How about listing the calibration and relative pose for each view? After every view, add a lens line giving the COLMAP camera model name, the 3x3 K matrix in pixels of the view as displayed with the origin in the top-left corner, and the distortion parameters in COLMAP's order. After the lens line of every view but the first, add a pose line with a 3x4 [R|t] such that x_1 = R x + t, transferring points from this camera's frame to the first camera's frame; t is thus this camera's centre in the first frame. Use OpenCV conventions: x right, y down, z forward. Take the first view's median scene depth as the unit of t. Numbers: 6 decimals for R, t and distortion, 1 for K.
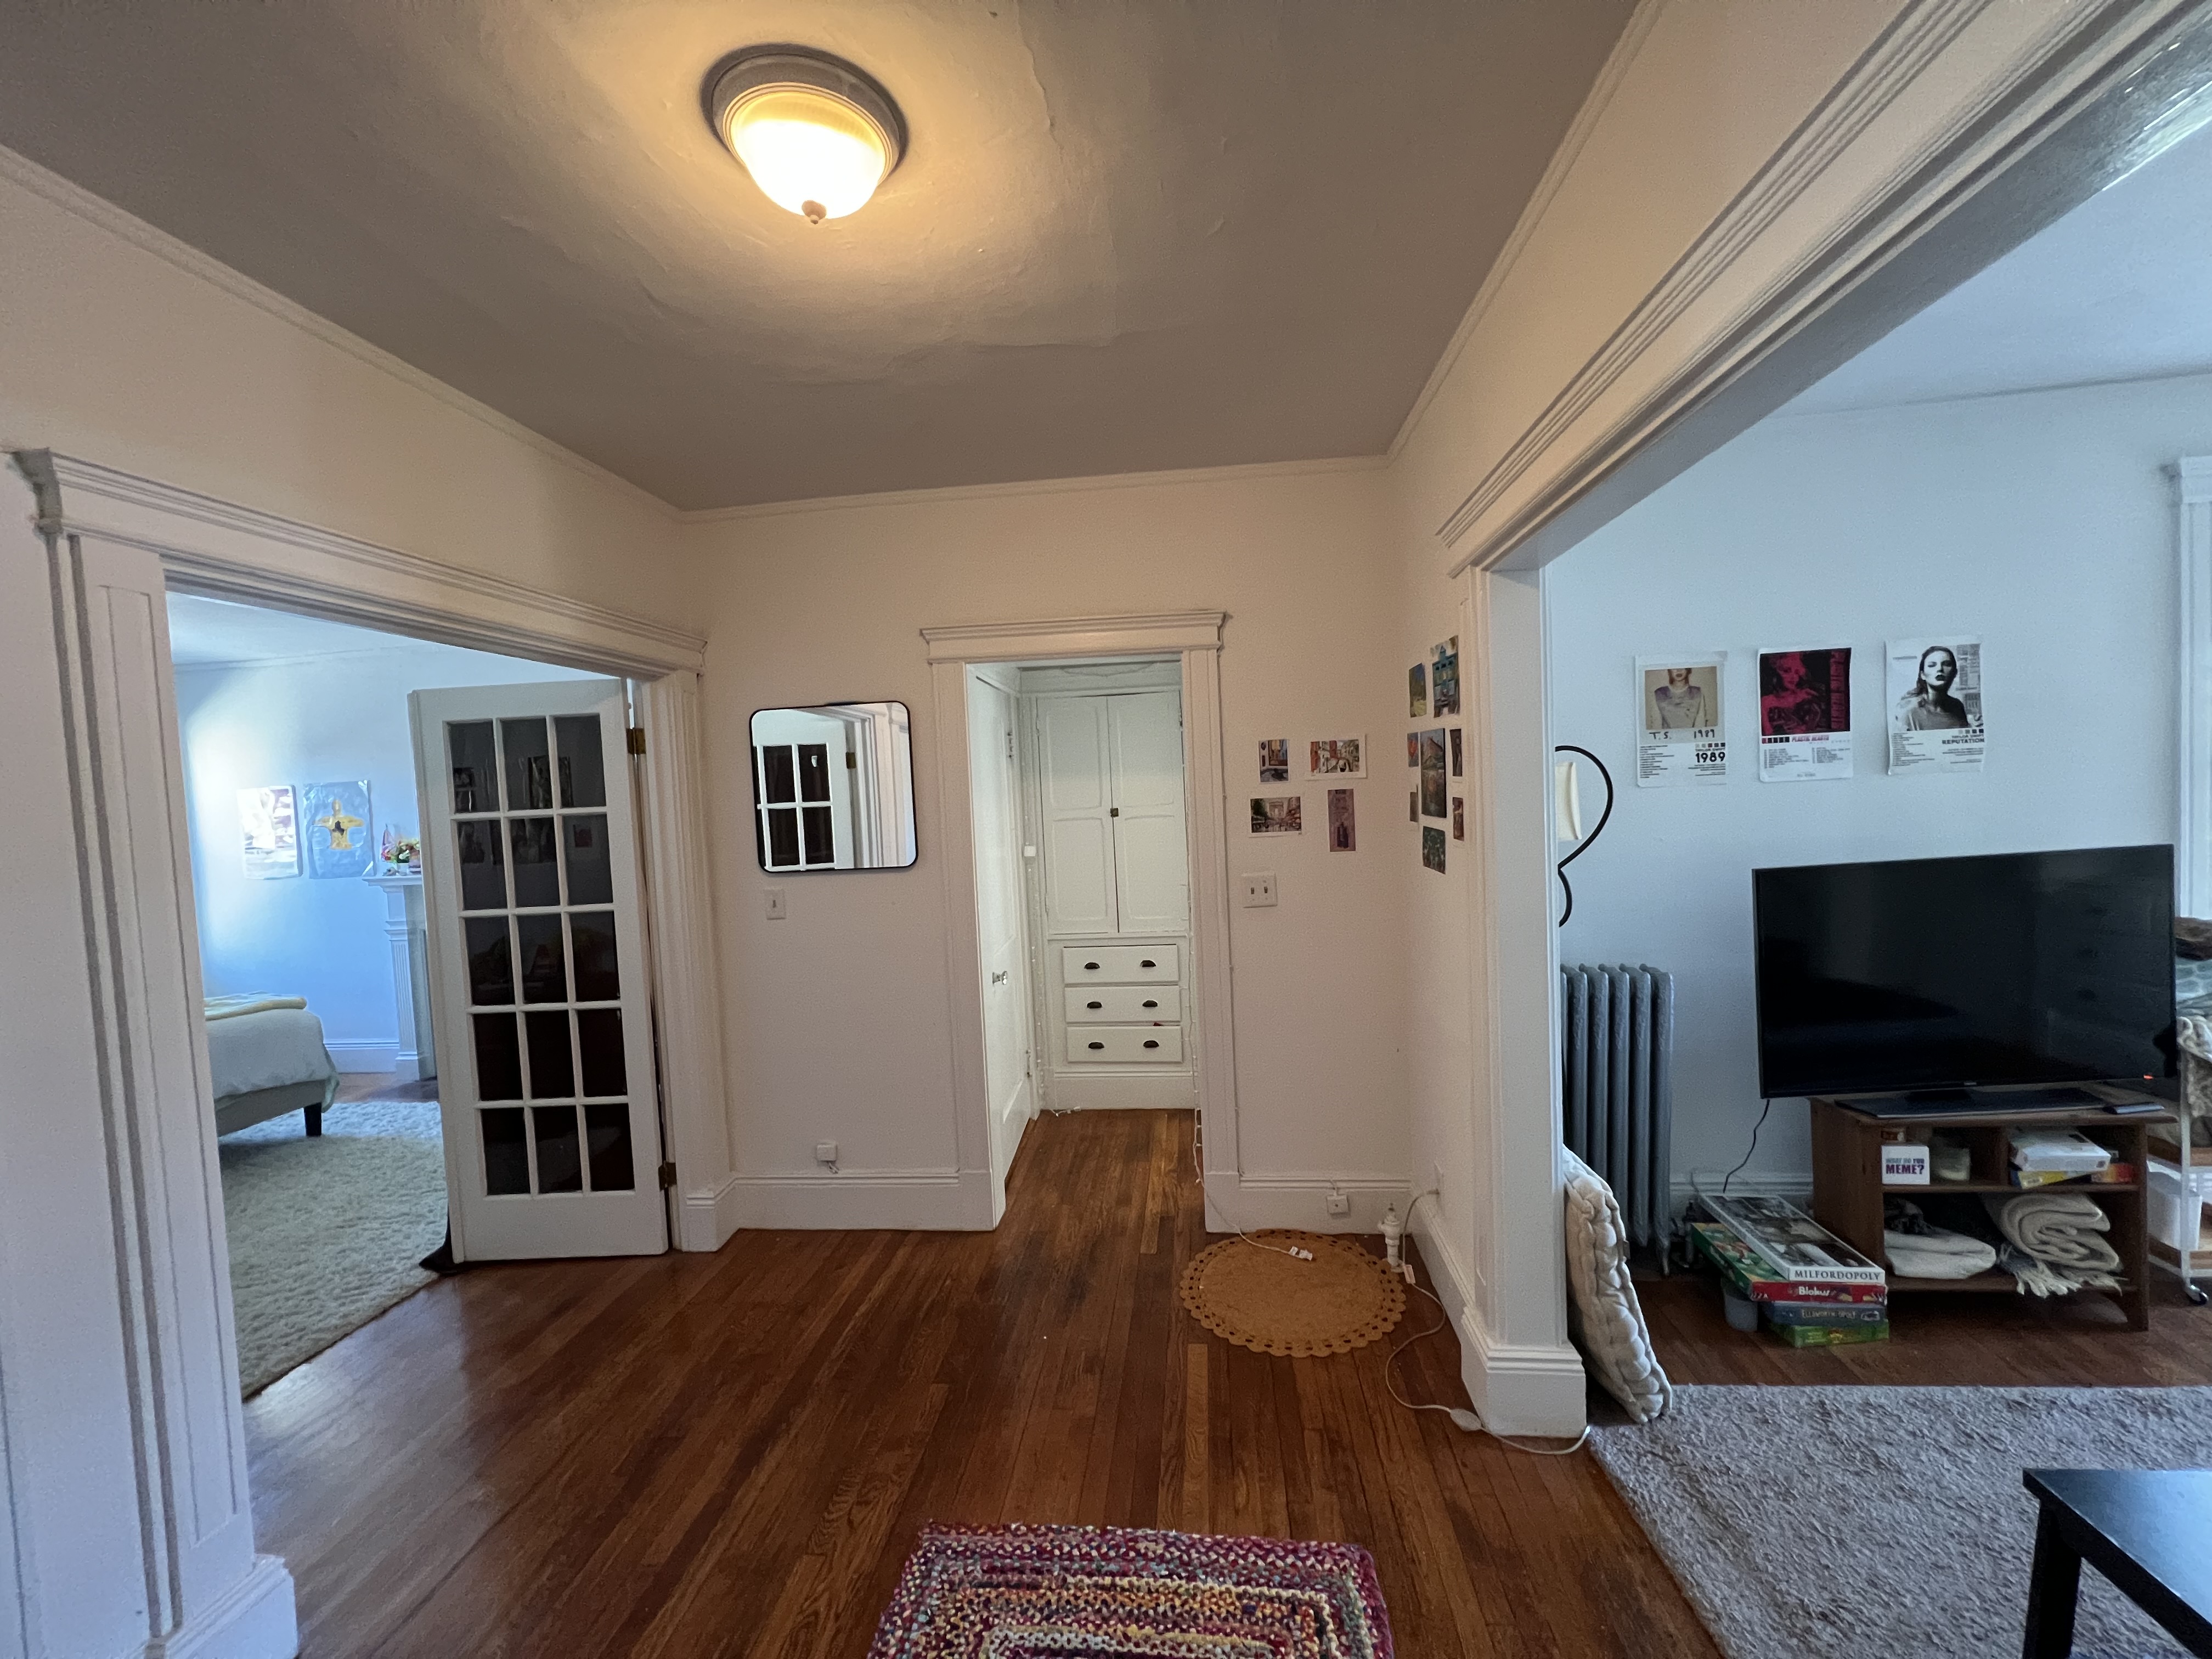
lens RADIAL K [[881.9, 0, 1108.7], [0, 881.9, 832.9], [0, 0, 1]] dist [-0.005763, 0.001635]
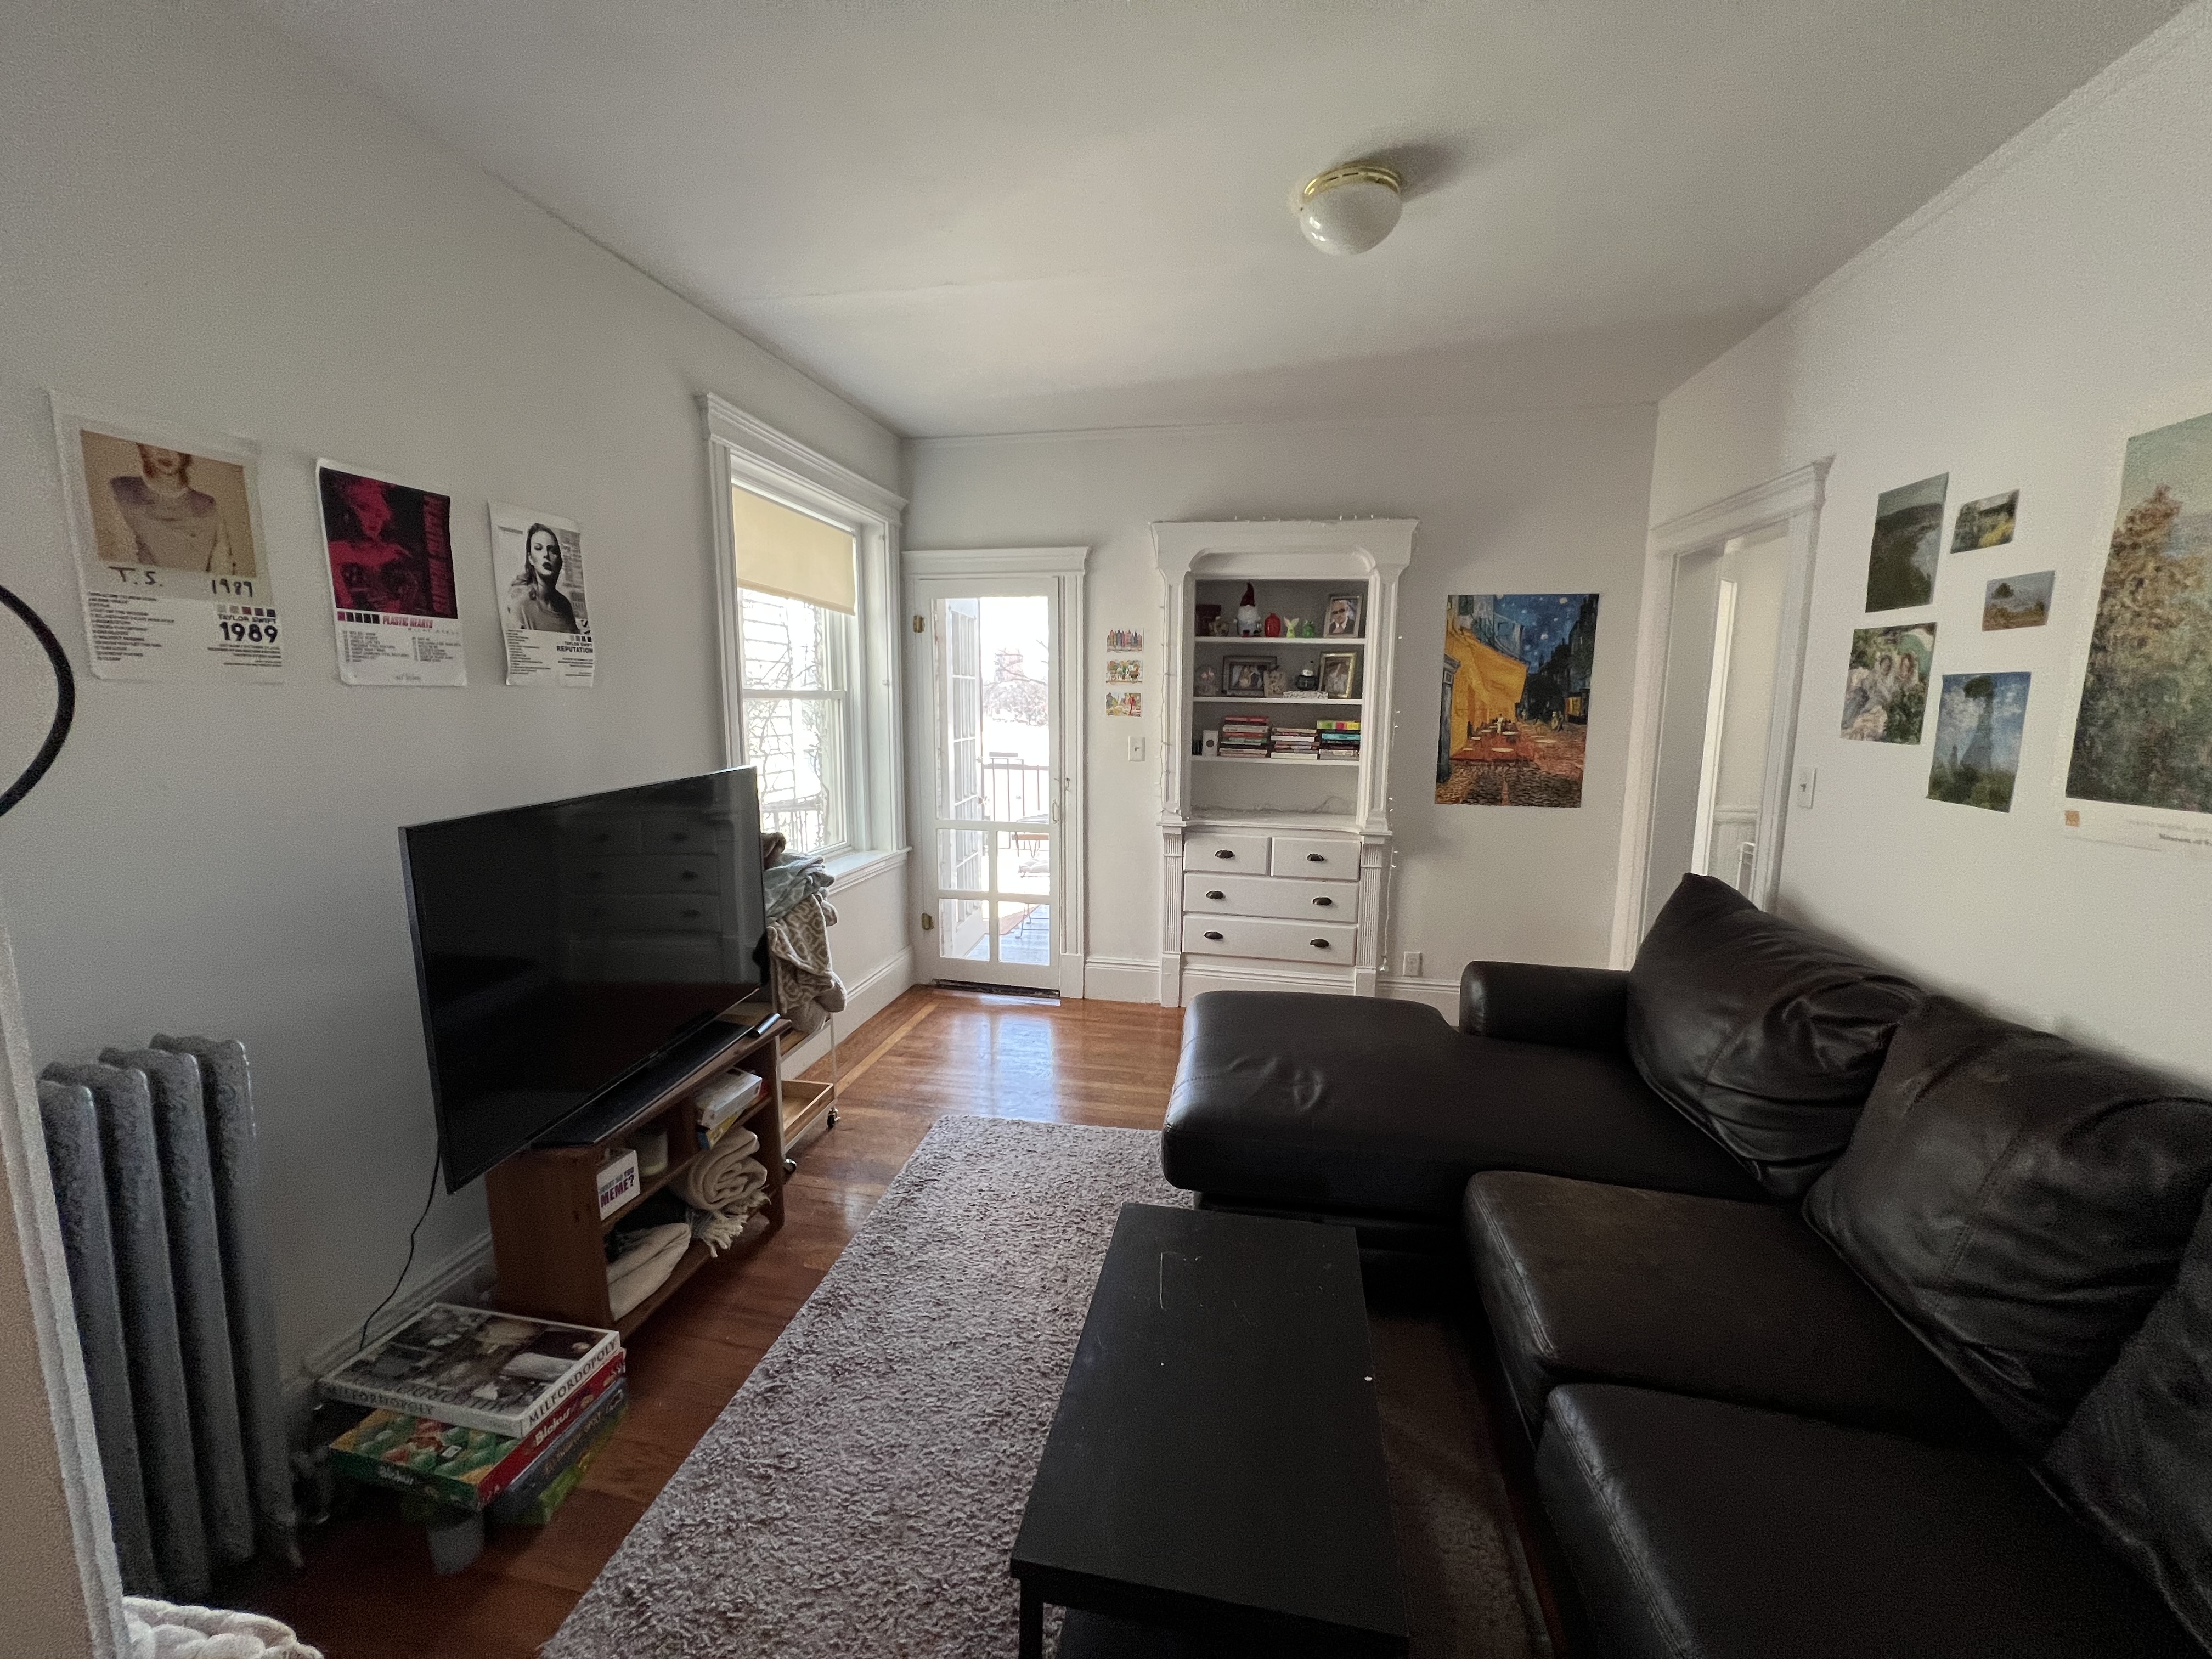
lens RADIAL K [[881.9, 0, 1110.2], [0, 881.9, 831.3], [0, 0, 1]] dist [-0.005763, 0.001635]
pose [[0.081704, -0.098308, 0.991796, 0.171876], [0.030903, 0.994895, 0.096070, 0.002156], [-0.996177, 0.022800, 0.084325, 0.429174]]
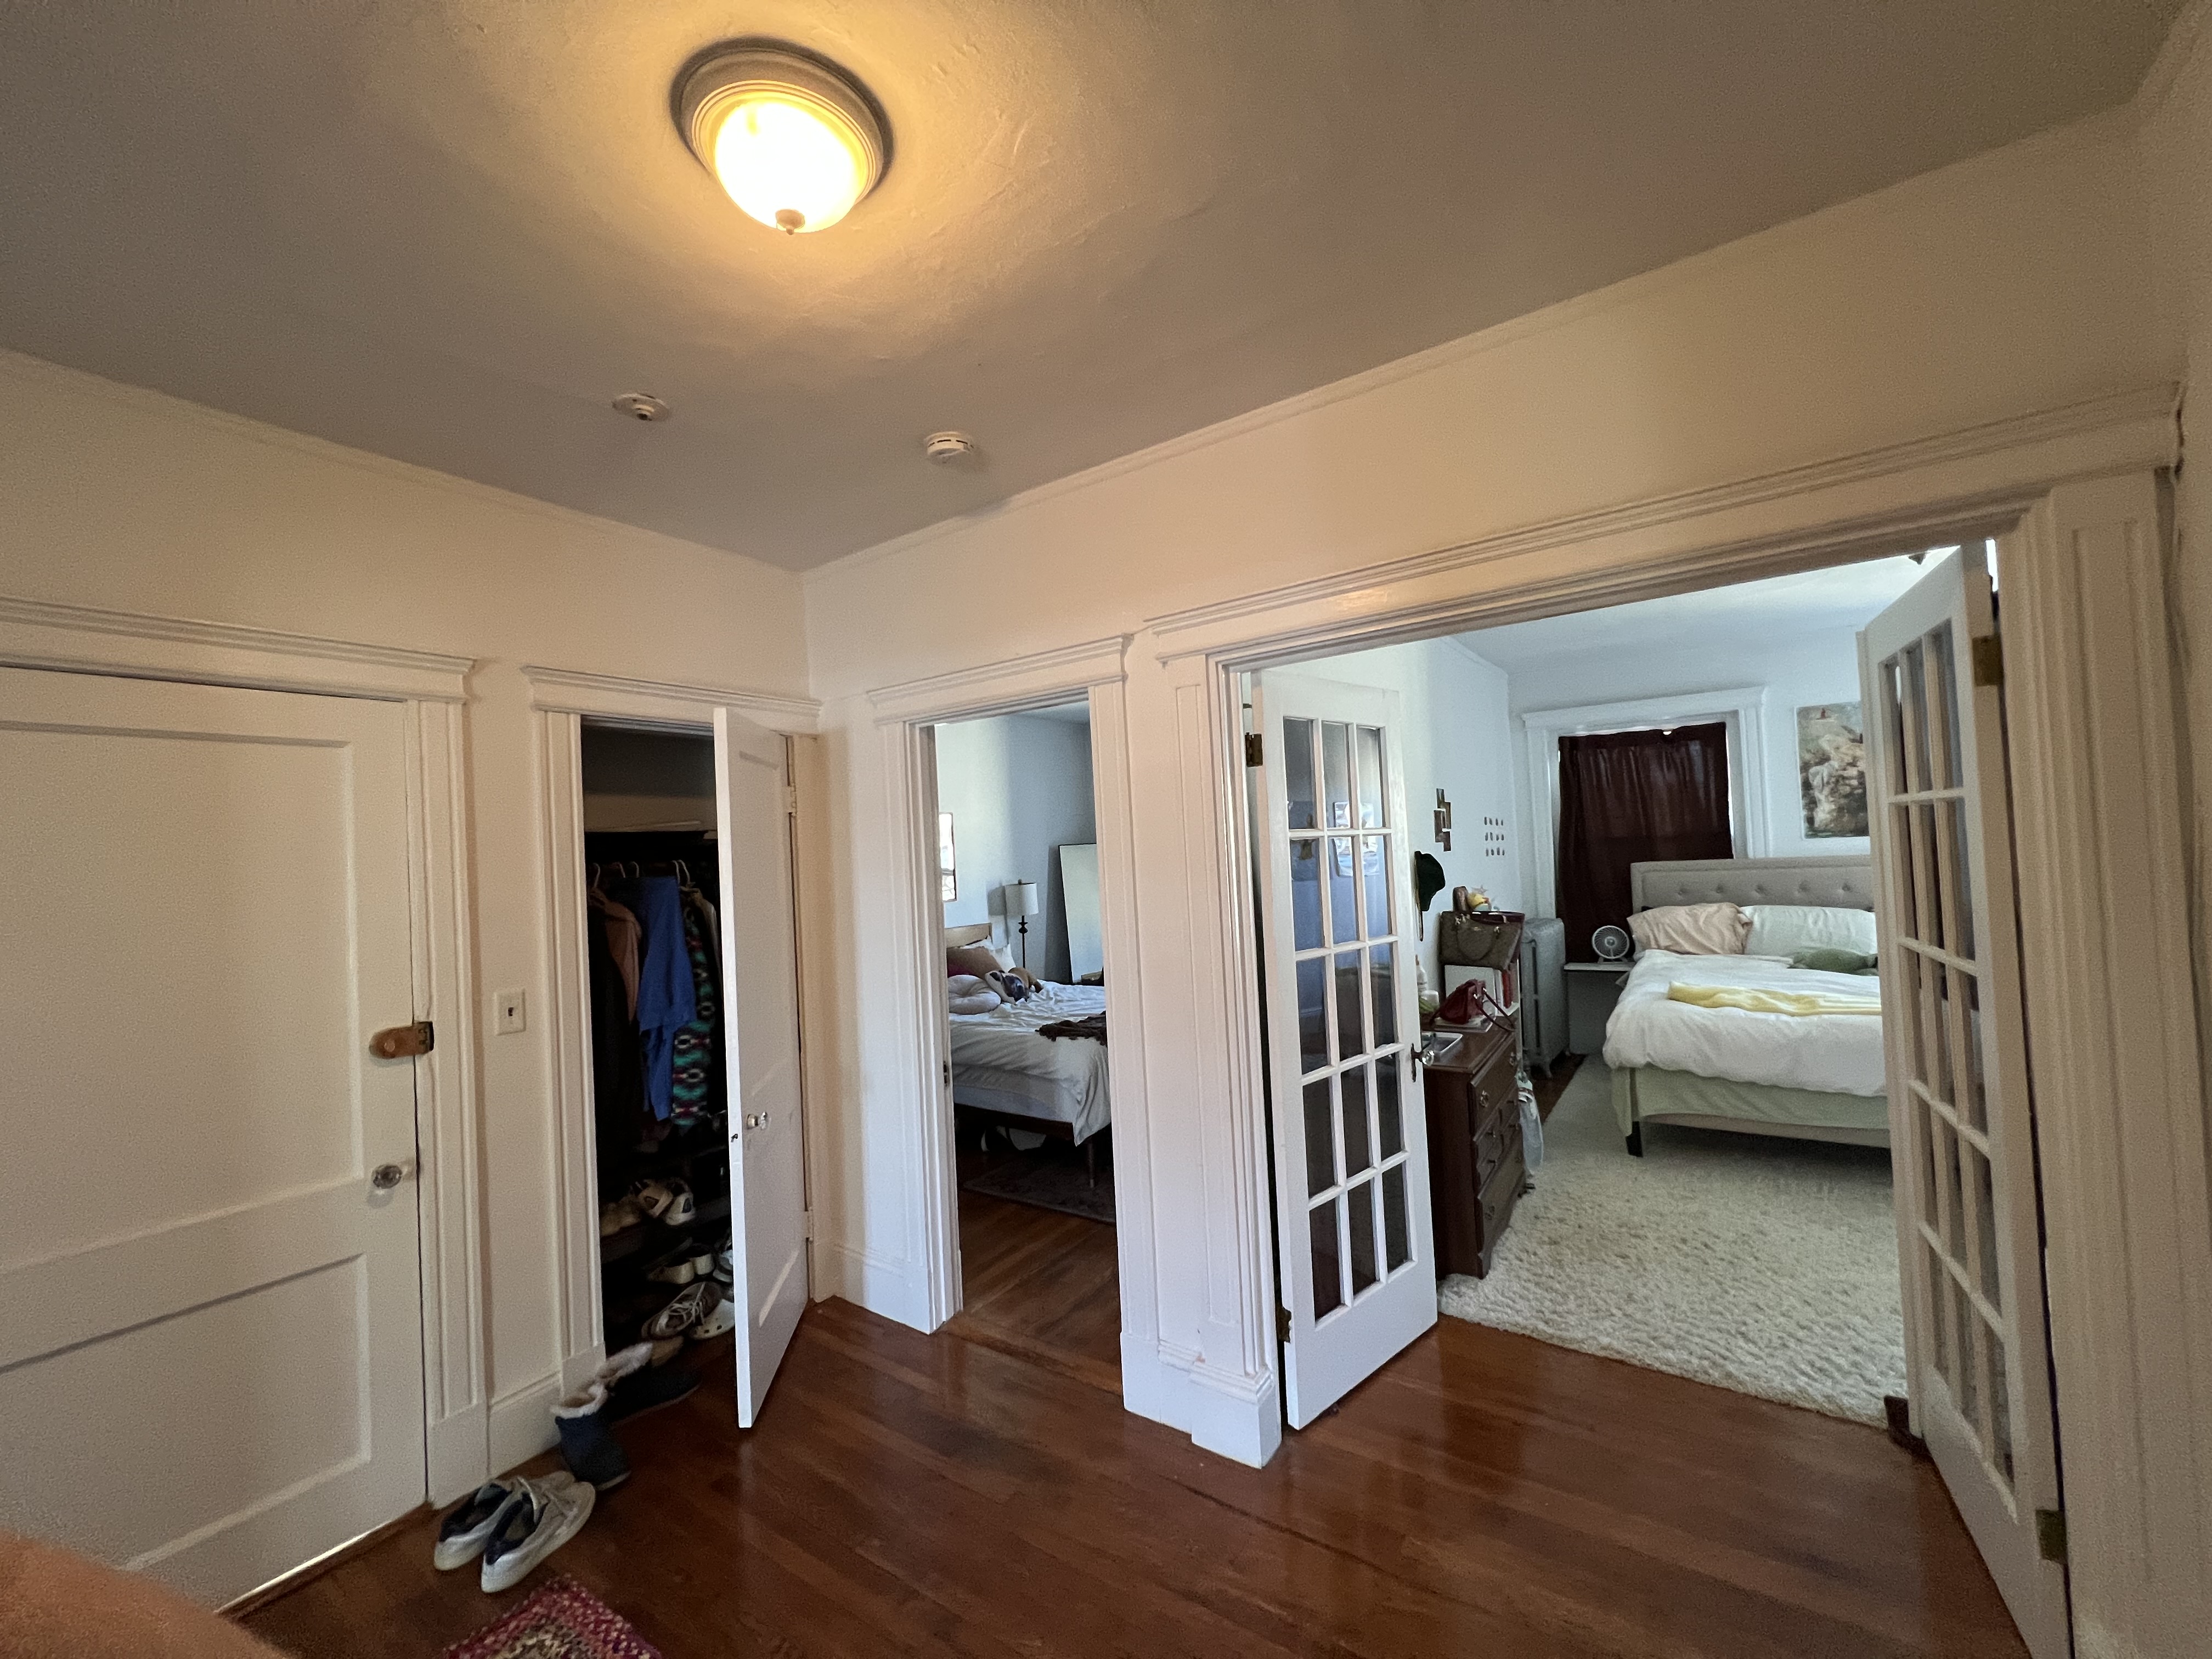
lens RADIAL K [[881.9, 0, 1109.7], [0, 881.9, 830.1], [0, 0, 1]] dist [-0.005763, 0.001635]
pose [[-0.474344, 0.049984, -0.878920, 0.177978], [0.033305, 0.998691, 0.038820, -0.046115], [0.879709, -0.010858, -0.475388, 0.877151]]
